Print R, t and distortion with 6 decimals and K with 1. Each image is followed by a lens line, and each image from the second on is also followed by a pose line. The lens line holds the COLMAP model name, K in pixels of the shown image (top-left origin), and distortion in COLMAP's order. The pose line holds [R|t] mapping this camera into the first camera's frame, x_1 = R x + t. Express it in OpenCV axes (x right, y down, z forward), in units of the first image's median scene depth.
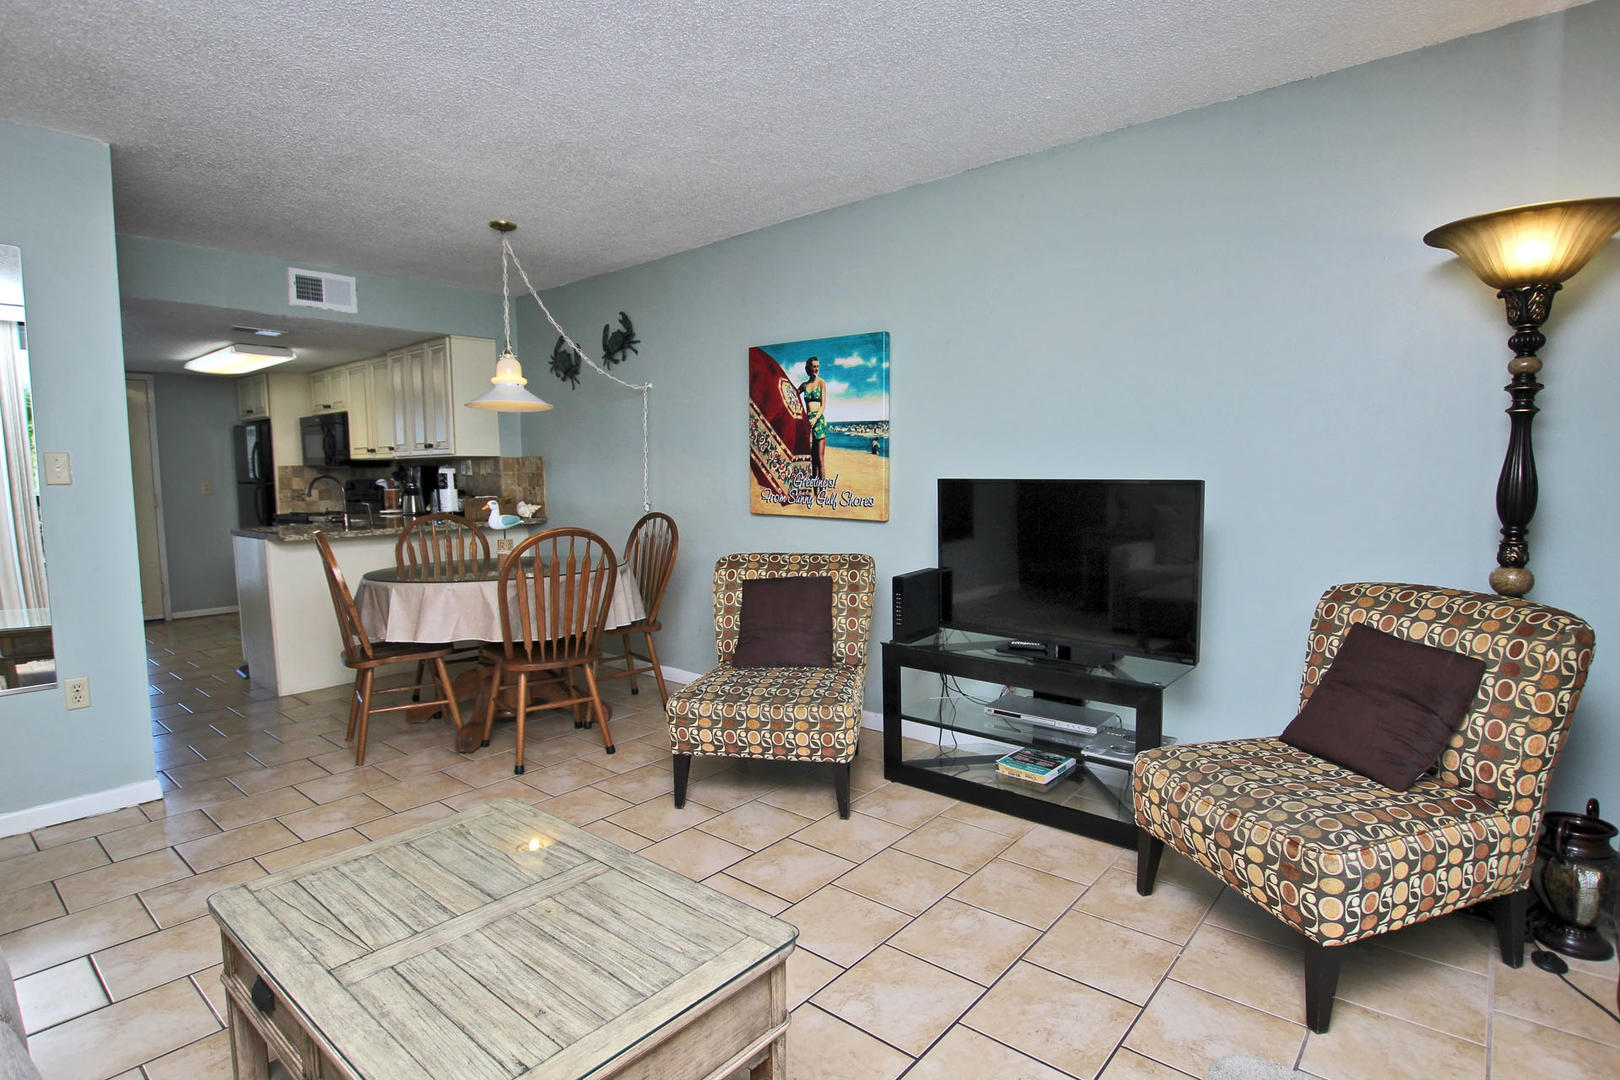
lens RADIAL K [[831.6, 0, 806.3], [0, 831.6, 547.2], [0, 0, 1]] dist [-0.027358, 0.003352]
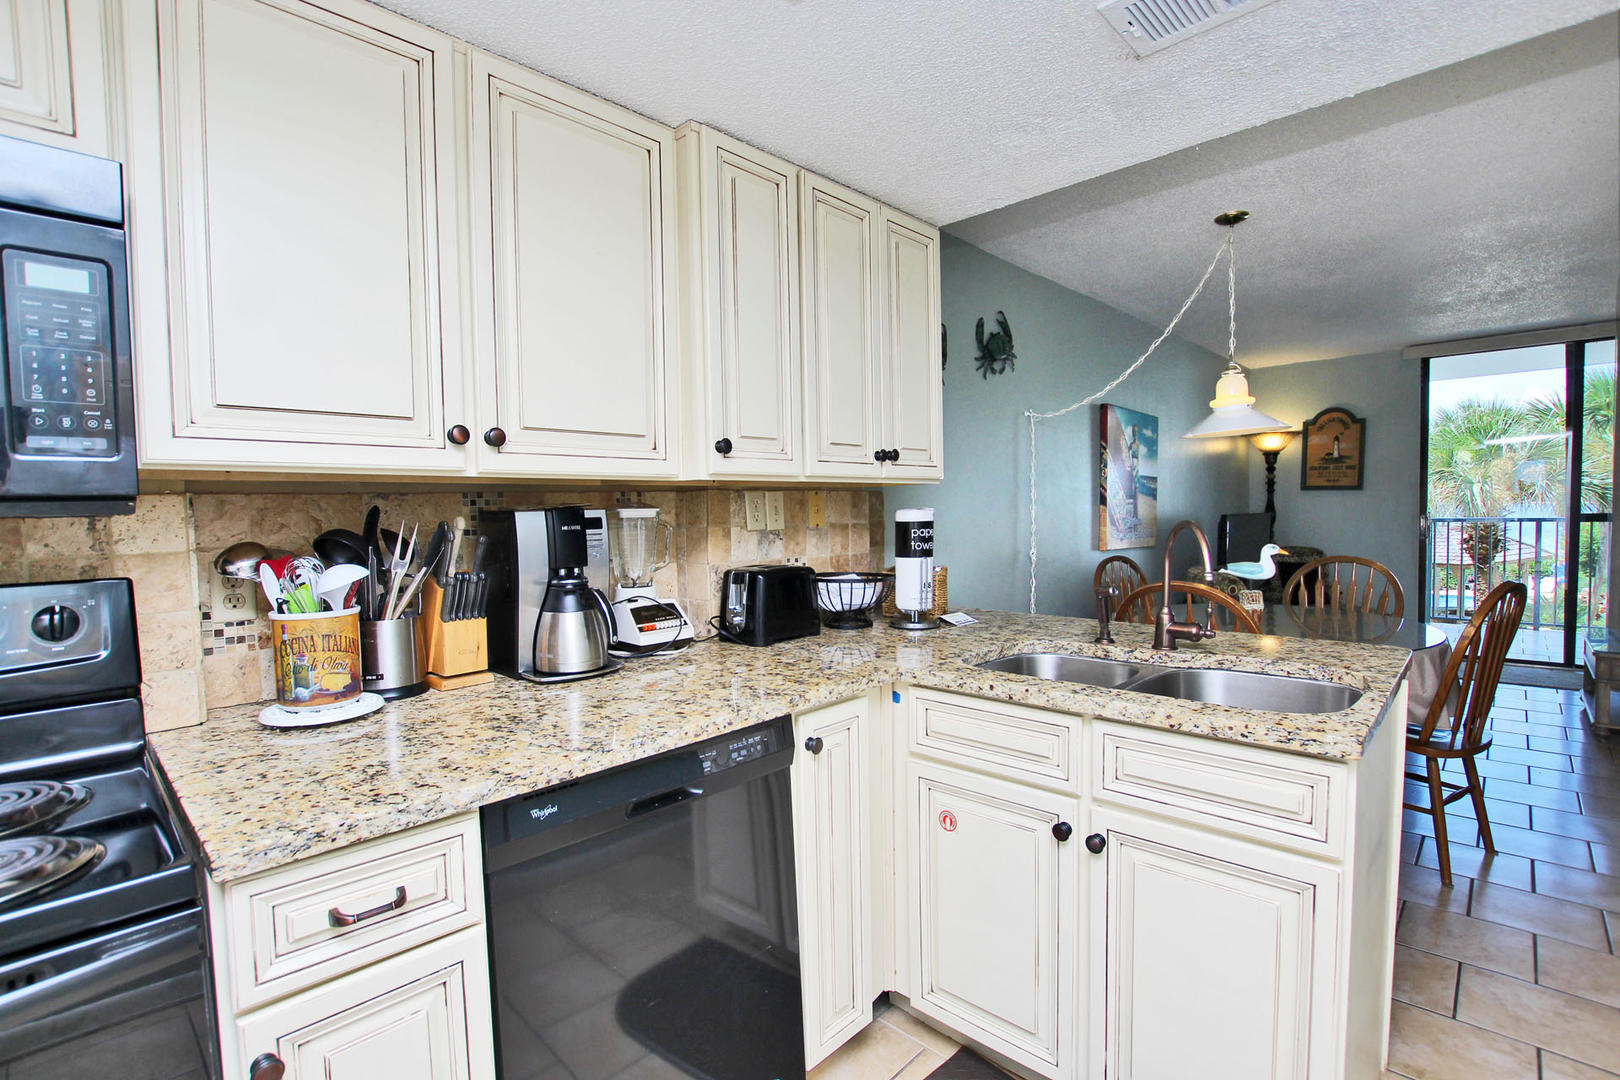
lens RADIAL K [[750.4, 0, 811.7], [0, 750.4, 547.9], [0, 0, 1]] dist [-0.034189, 0.004921]
pose [[0.053745, -0.039529, 0.997772, -1.198141], [0.113866, 0.992941, 0.033205, -0.135441], [-0.992041, 0.111827, 0.057867, 1.474429]]
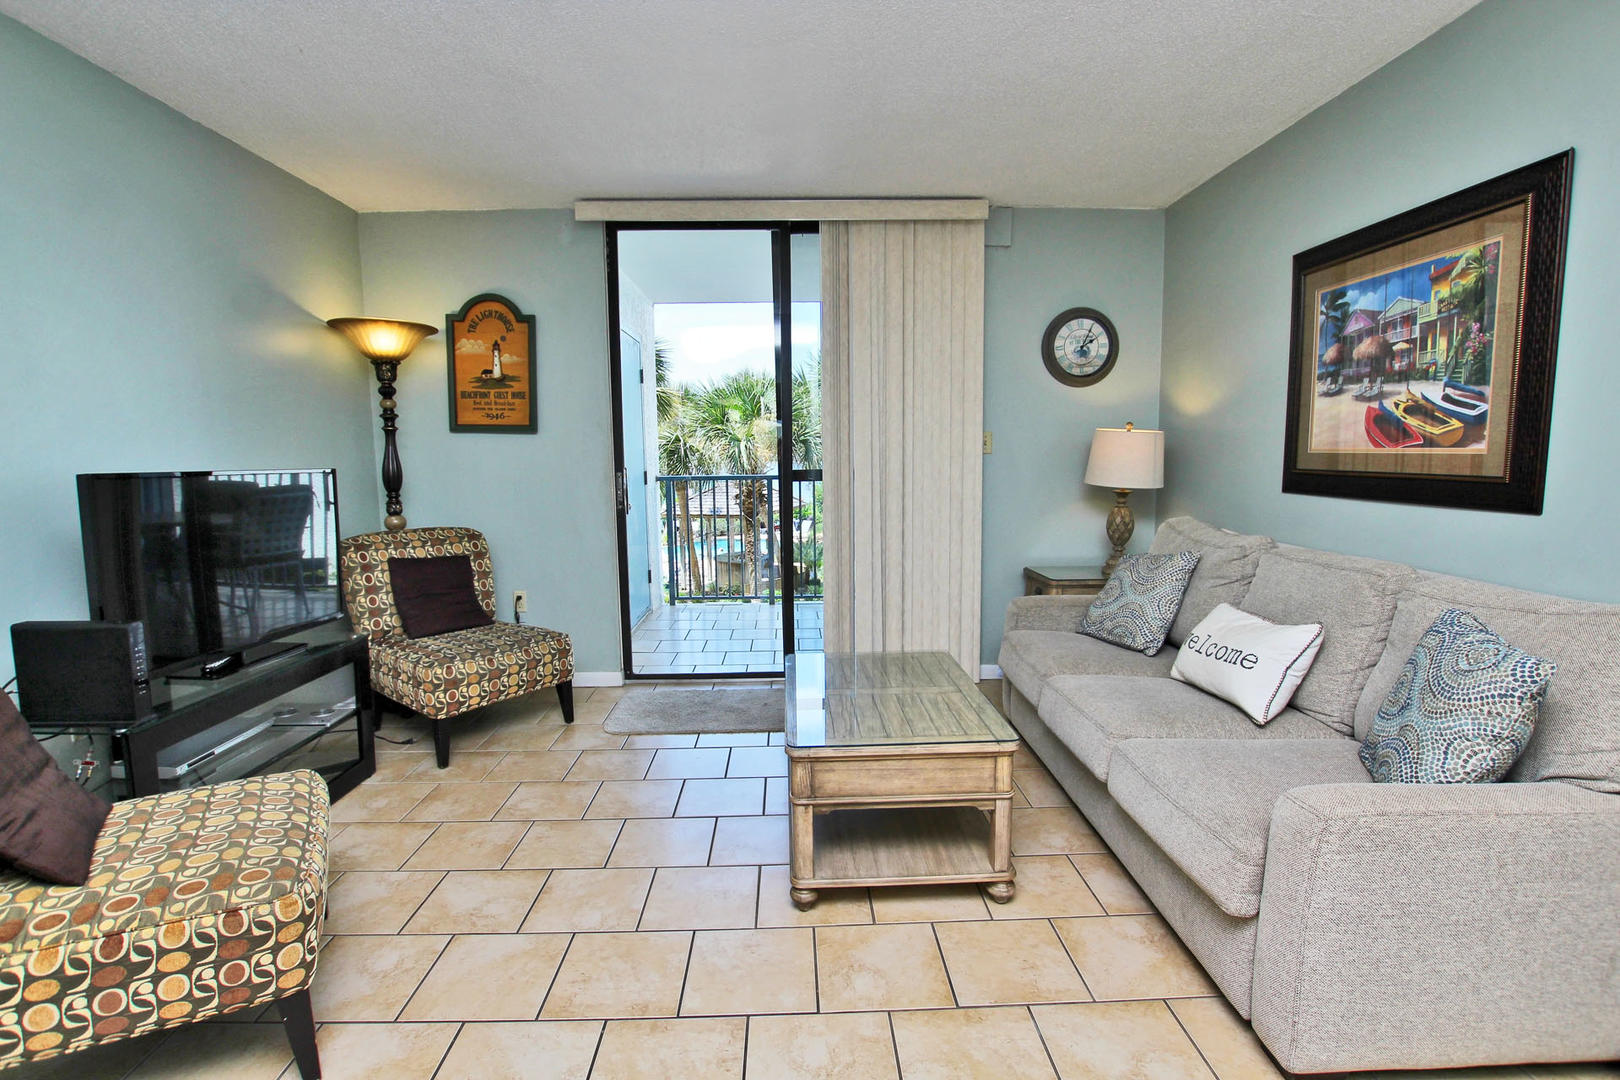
lens RADIAL K [[750.4, 0, 809.9], [0, 750.4, 548.7], [0, 0, 1]] dist [-0.034189, 0.004921]
pose [[-0.674767, -0.071123, 0.734596, -0.549421], [0.086539, 0.980855, 0.174456, -0.062329], [-0.732939, 0.181289, -0.655694, 0.801414]]
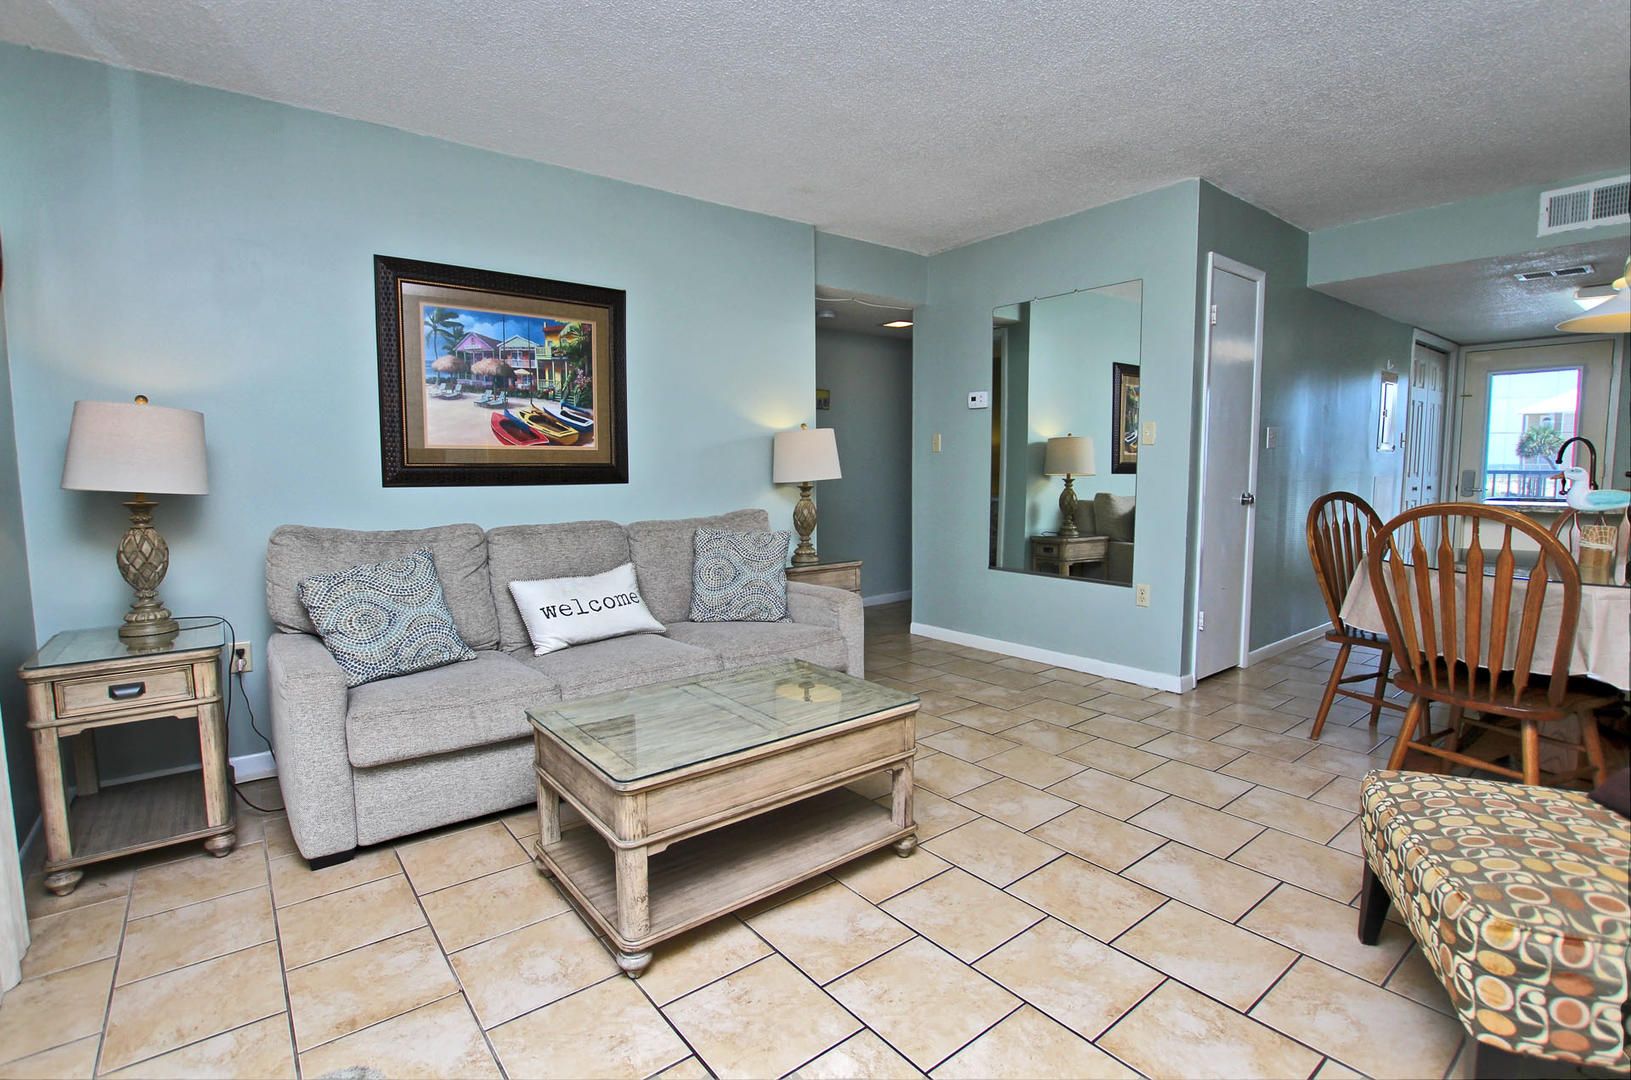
lens RADIAL K [[761.6, 0, 802.3], [0, 761.6, 542.4], [0, 0, 1]] dist [-0.031101, 0.000871]
pose [[-0.200322, 0.111173, -0.973402, 0.362976], [-0.079347, 0.988436, 0.129220, -0.023539], [0.976512, 0.103122, -0.189184, 0.516989]]
